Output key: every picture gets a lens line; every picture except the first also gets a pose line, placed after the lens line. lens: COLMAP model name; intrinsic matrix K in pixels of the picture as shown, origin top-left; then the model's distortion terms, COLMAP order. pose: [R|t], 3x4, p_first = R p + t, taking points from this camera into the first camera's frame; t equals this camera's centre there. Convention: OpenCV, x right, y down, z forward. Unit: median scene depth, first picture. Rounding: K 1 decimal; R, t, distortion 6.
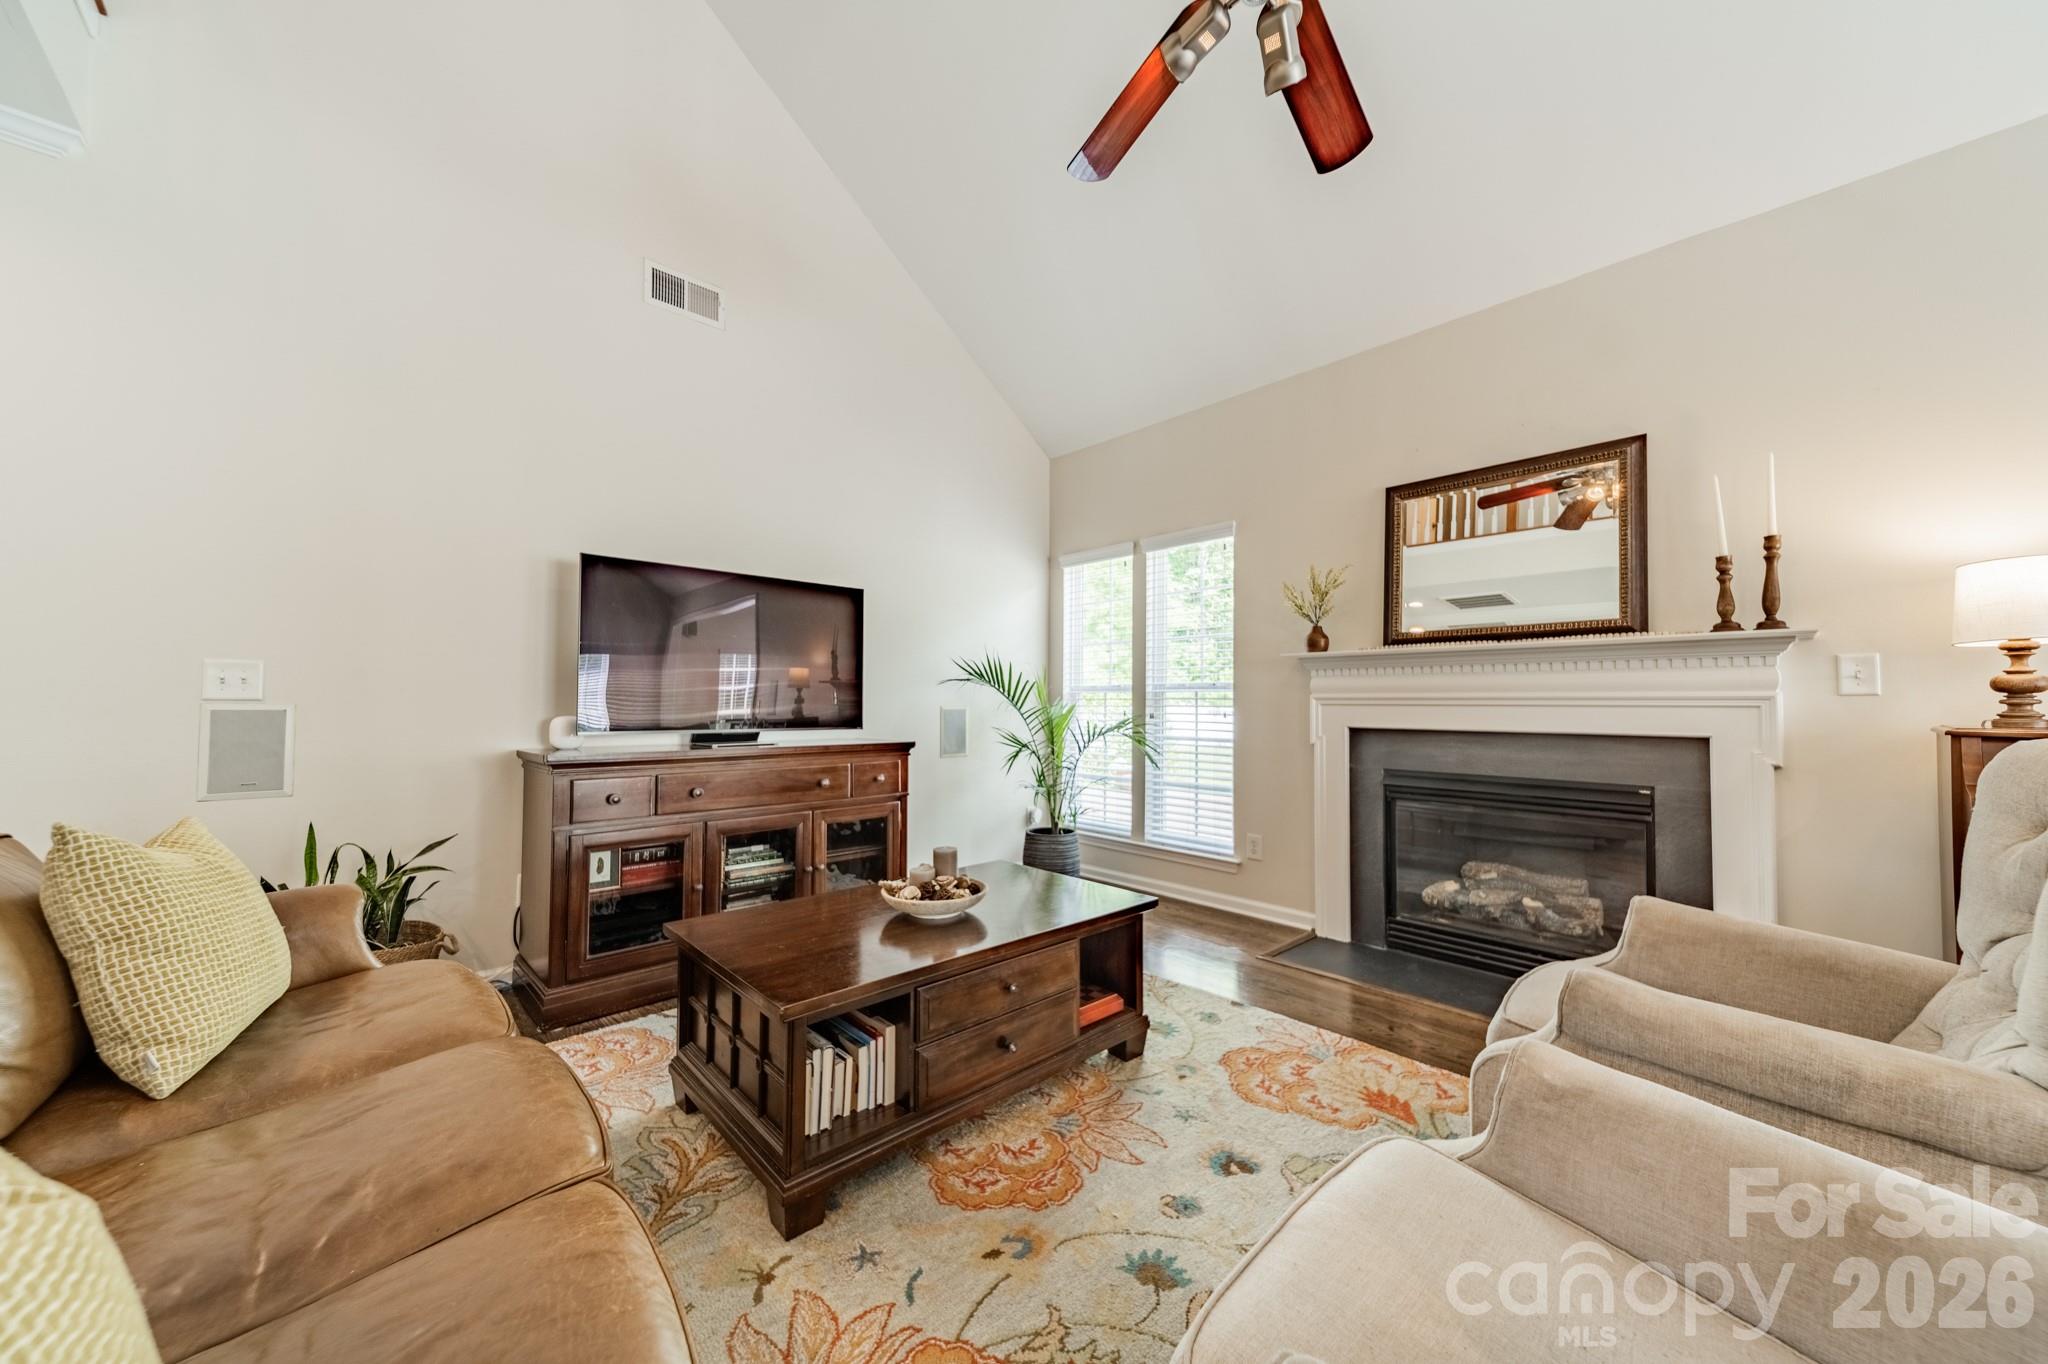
lens RADIAL K [[717.4, 0, 1033.0], [0, 717.4, 692.3], [0, 0, 1]] dist [0.000376, -0.000032]
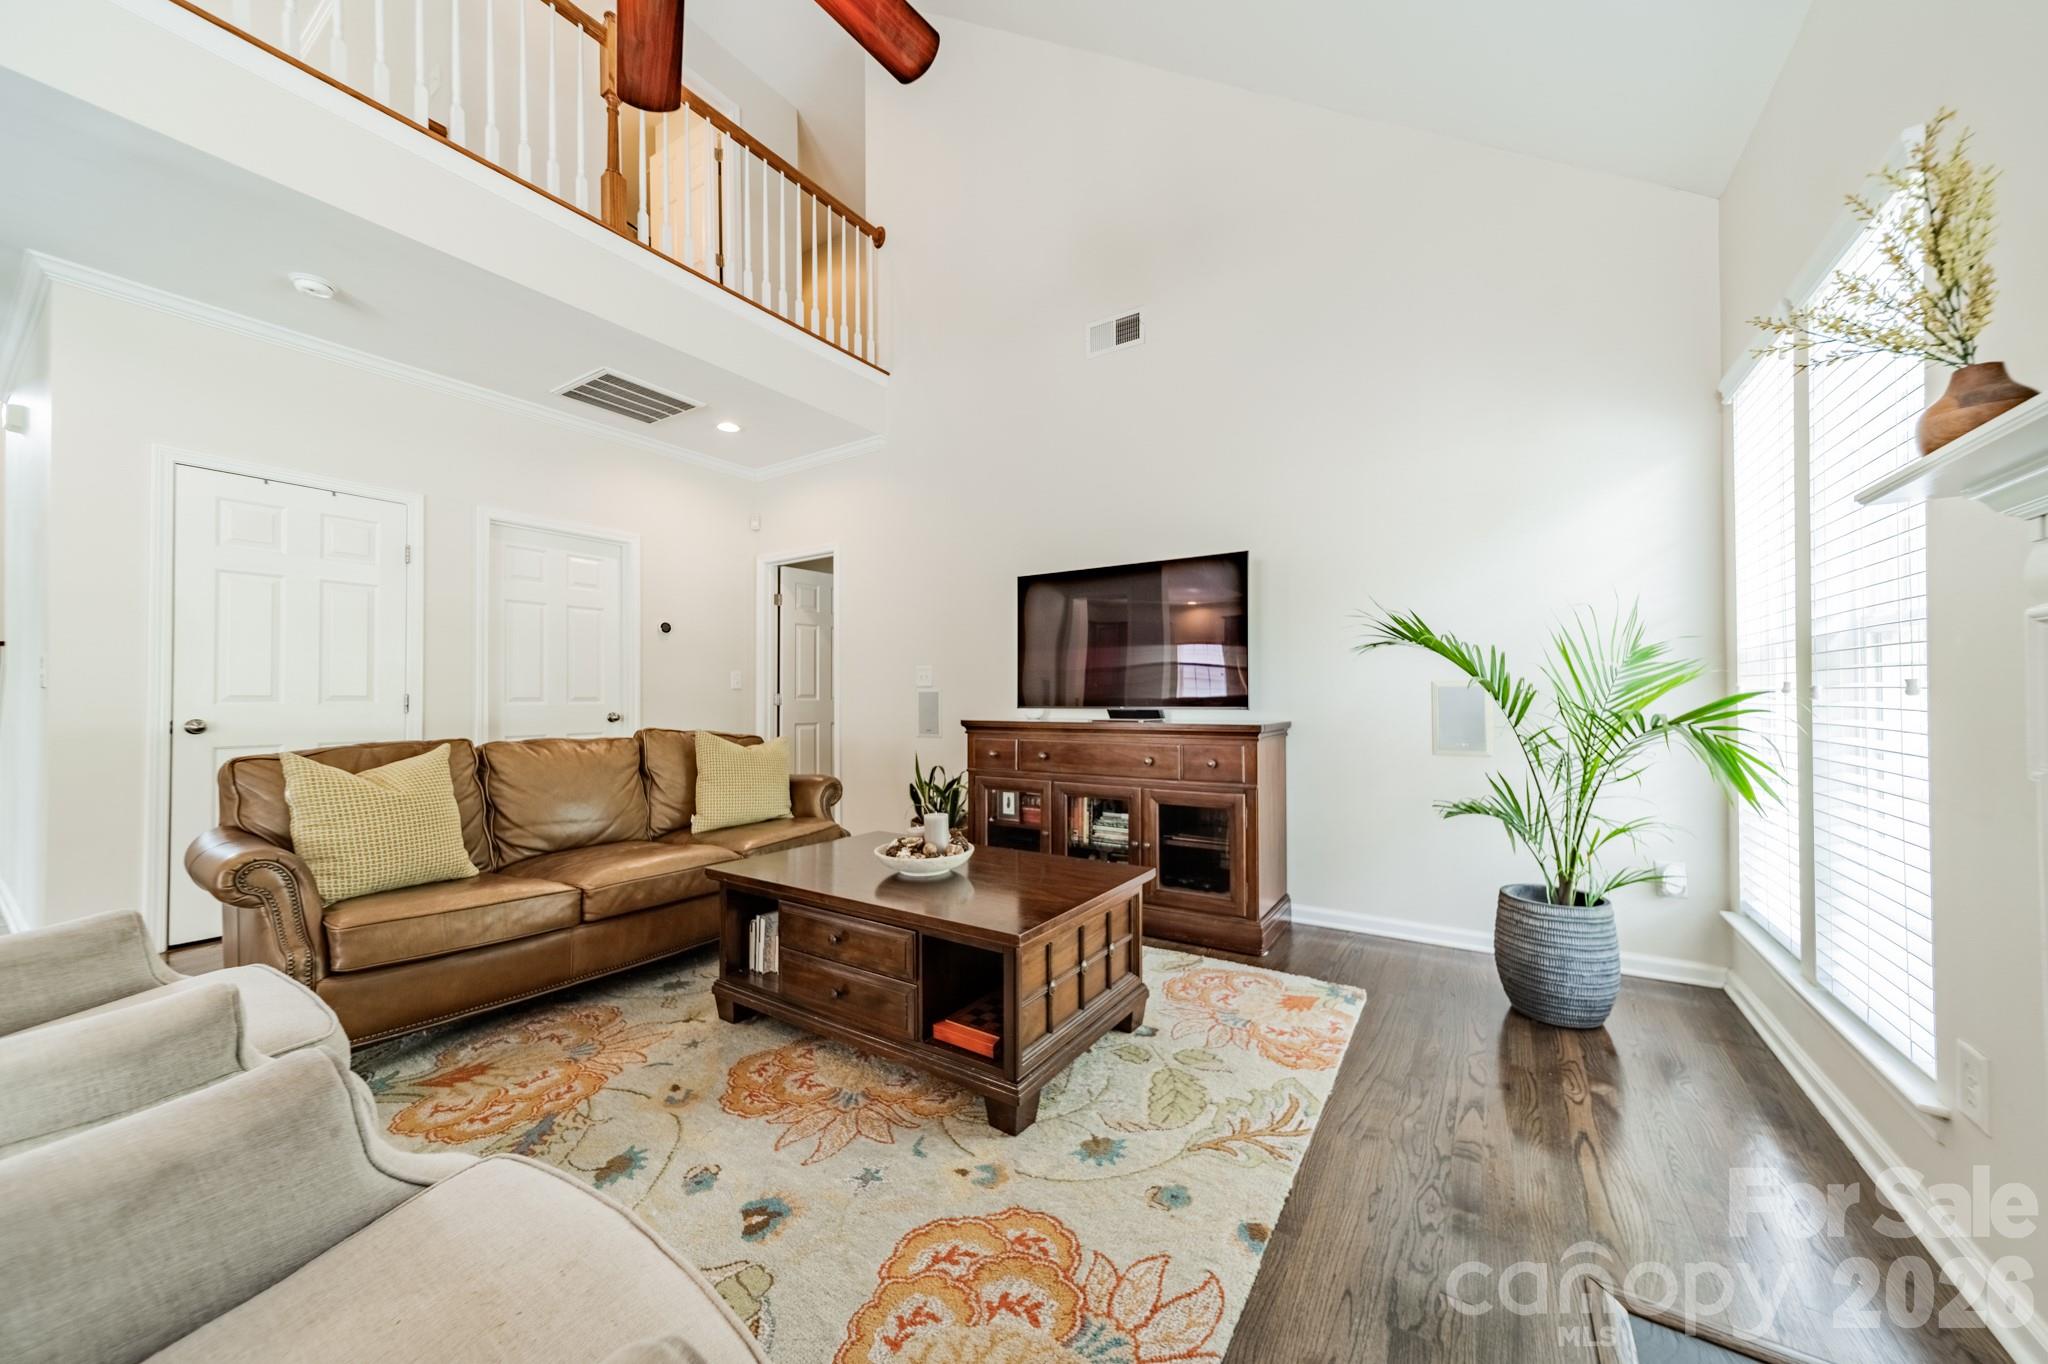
lens RADIAL K [[717.4, 0, 1033.0], [0, 717.4, 692.3], [0, 0, 1]] dist [0.000376, -0.000032]
pose [[0.240053, -0.011383, -0.970693, 0.942911], [0.023538, 0.999706, -0.005902, 0.048876], [0.970474, -0.021432, 0.240251, 0.899688]]
